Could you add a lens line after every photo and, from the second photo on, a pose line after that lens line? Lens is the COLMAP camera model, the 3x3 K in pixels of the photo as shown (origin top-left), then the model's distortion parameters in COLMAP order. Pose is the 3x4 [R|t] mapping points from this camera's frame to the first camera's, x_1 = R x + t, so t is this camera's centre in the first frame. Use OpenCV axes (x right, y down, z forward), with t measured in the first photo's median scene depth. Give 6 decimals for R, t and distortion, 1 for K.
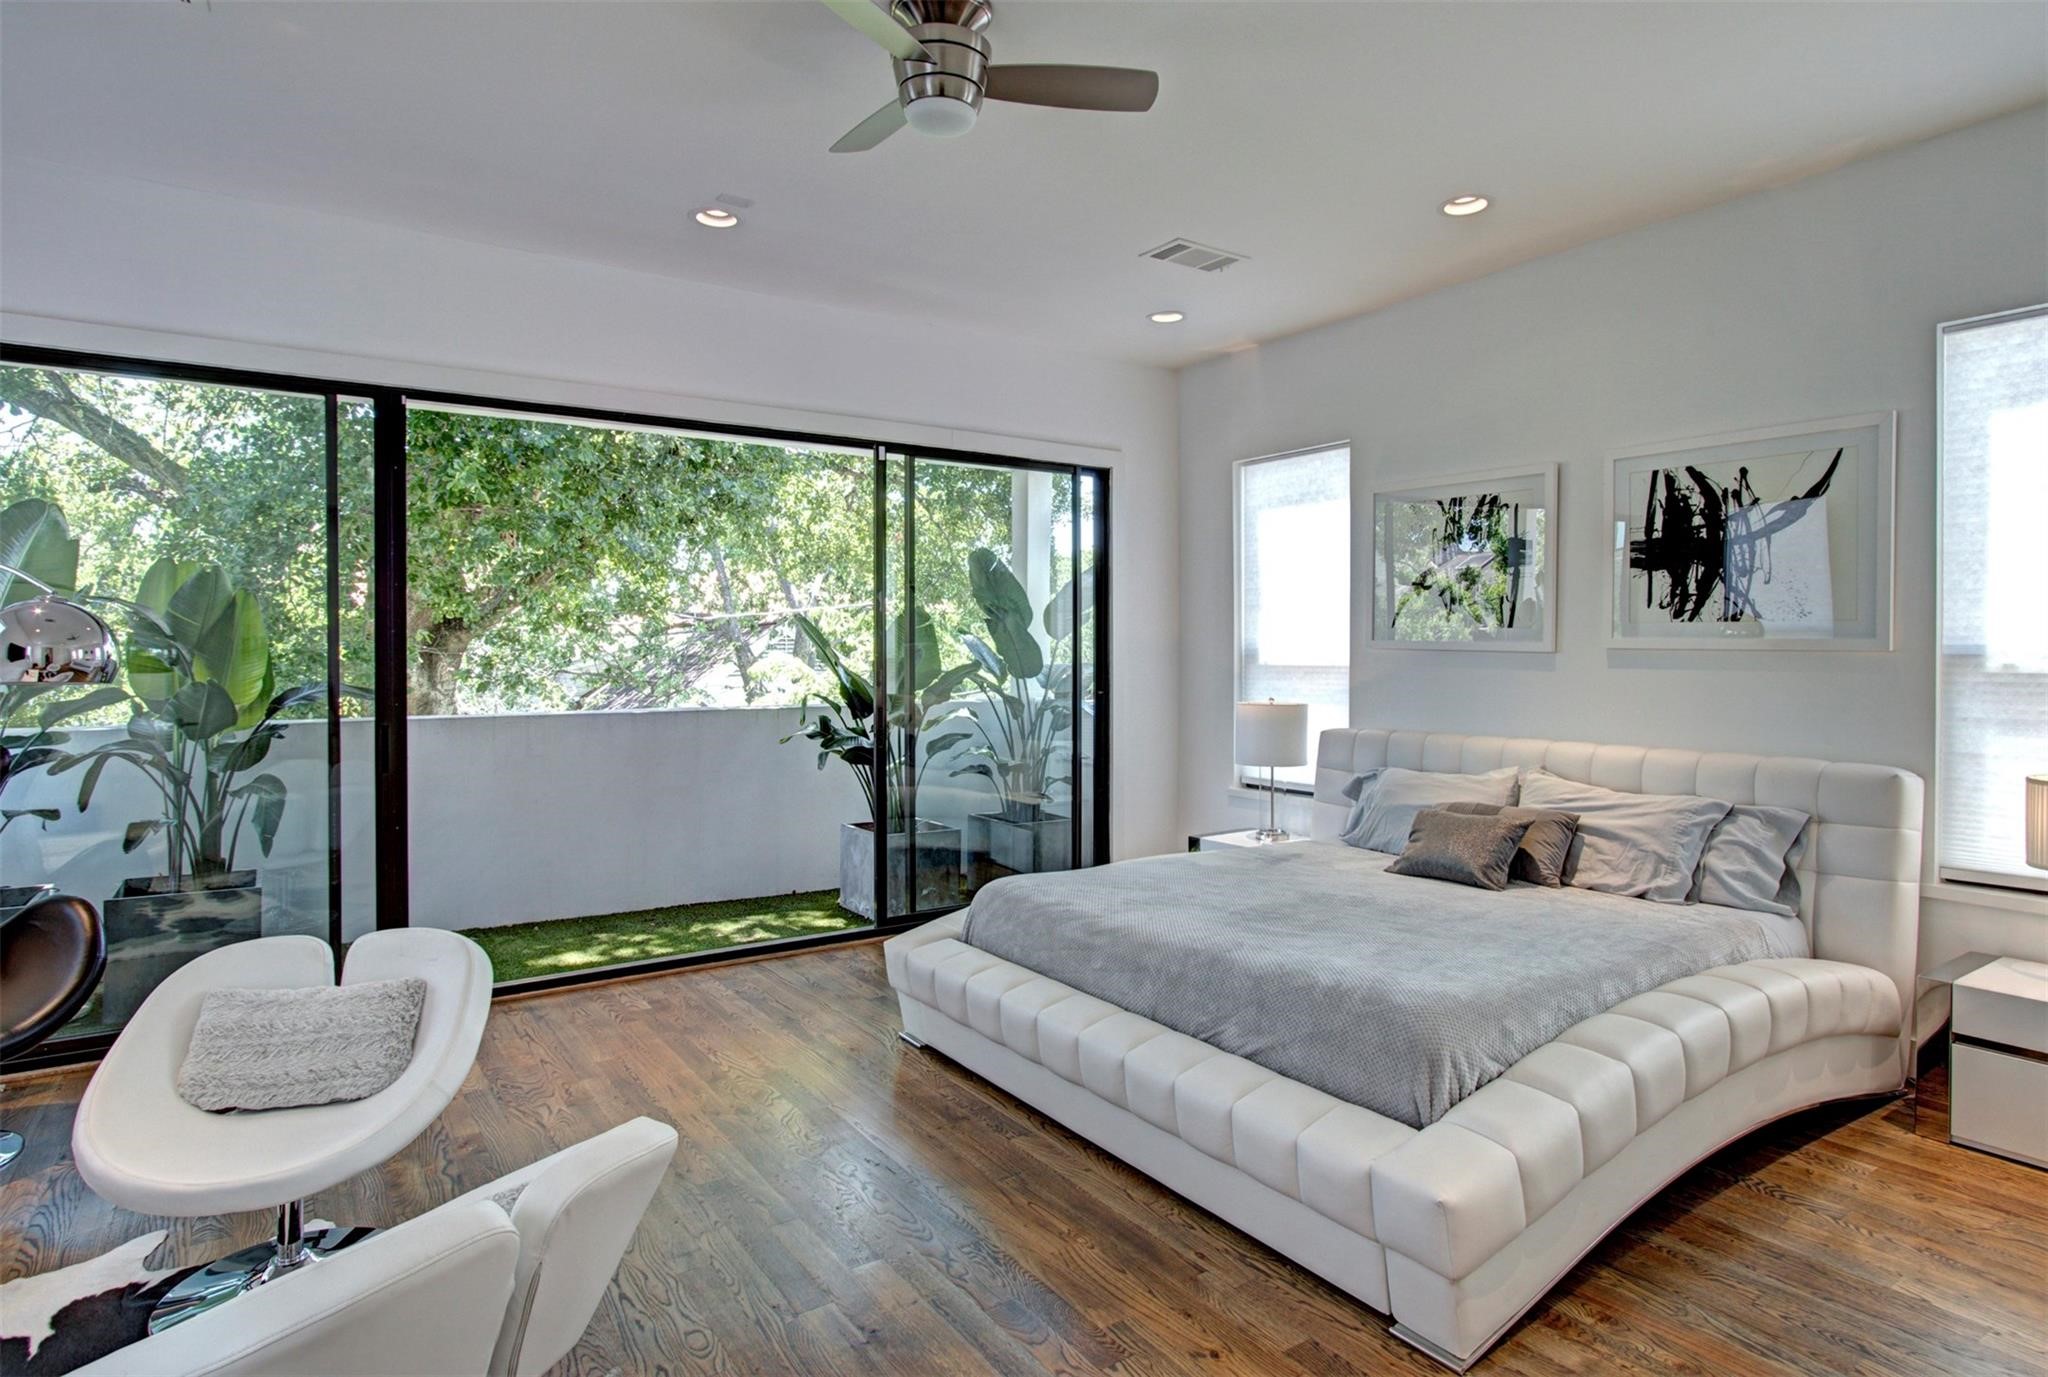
lens RADIAL K [[1125.3, 0, 1021.9], [0, 1125.3, 652.1], [0, 0, 1]] dist [-0.013167, 0.000841]
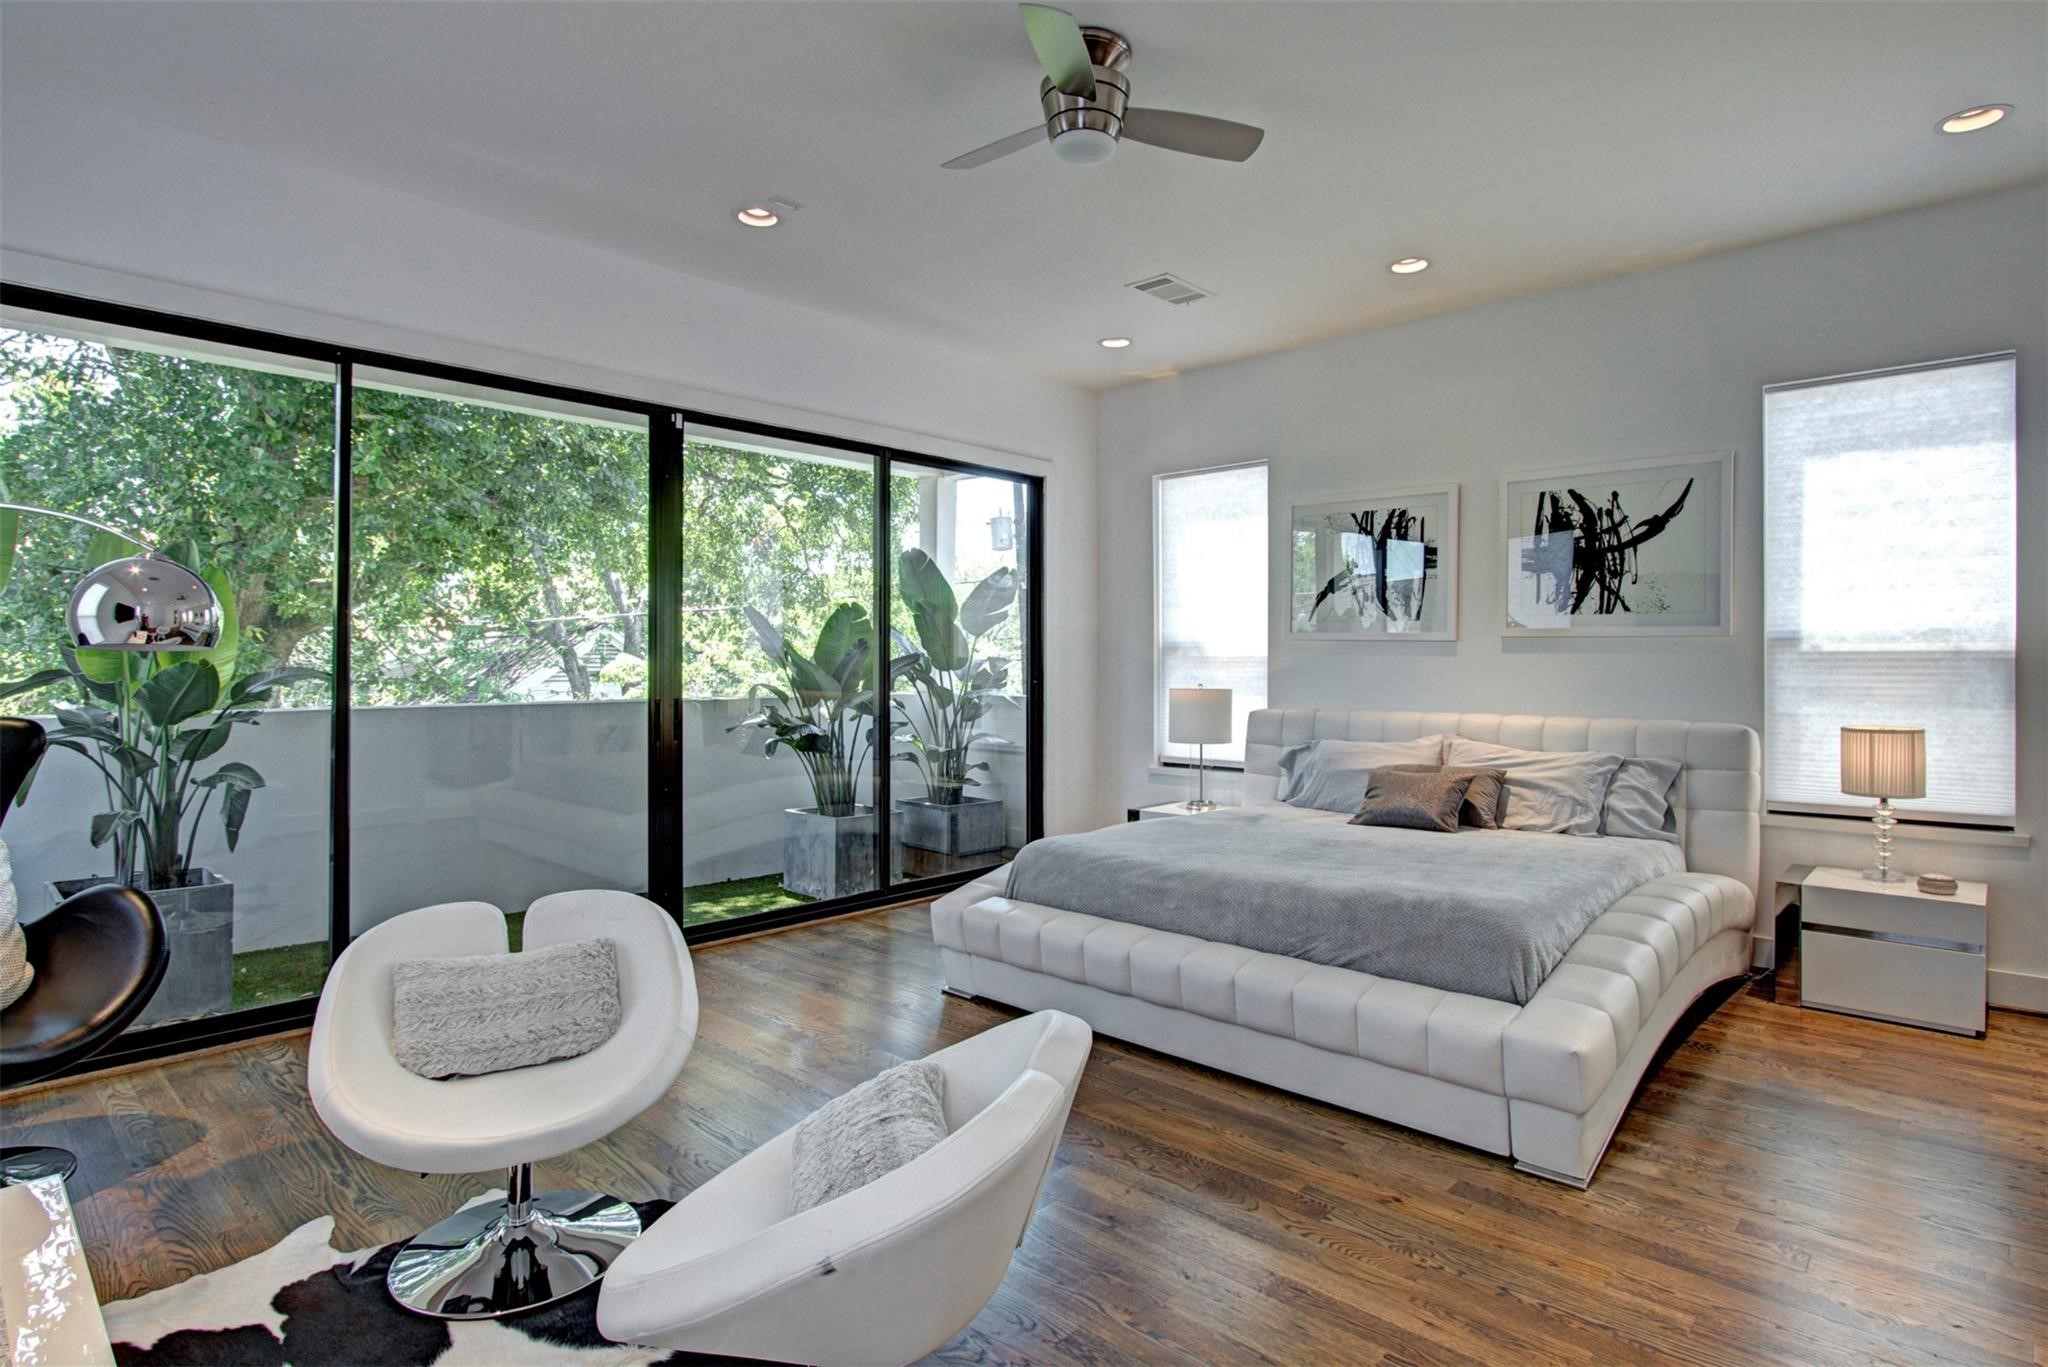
lens RADIAL K [[1073.8, 0, 1021.1], [0, 1073.8, 650.2], [0, 0, 1]] dist [-0.016100, 0.000555]
pose [[0.974946, 0.004481, 0.222395, -0.291267], [-0.001213, 0.999889, -0.014829, 0.034338], [-0.222437, 0.014188, 0.974844, -0.020533]]
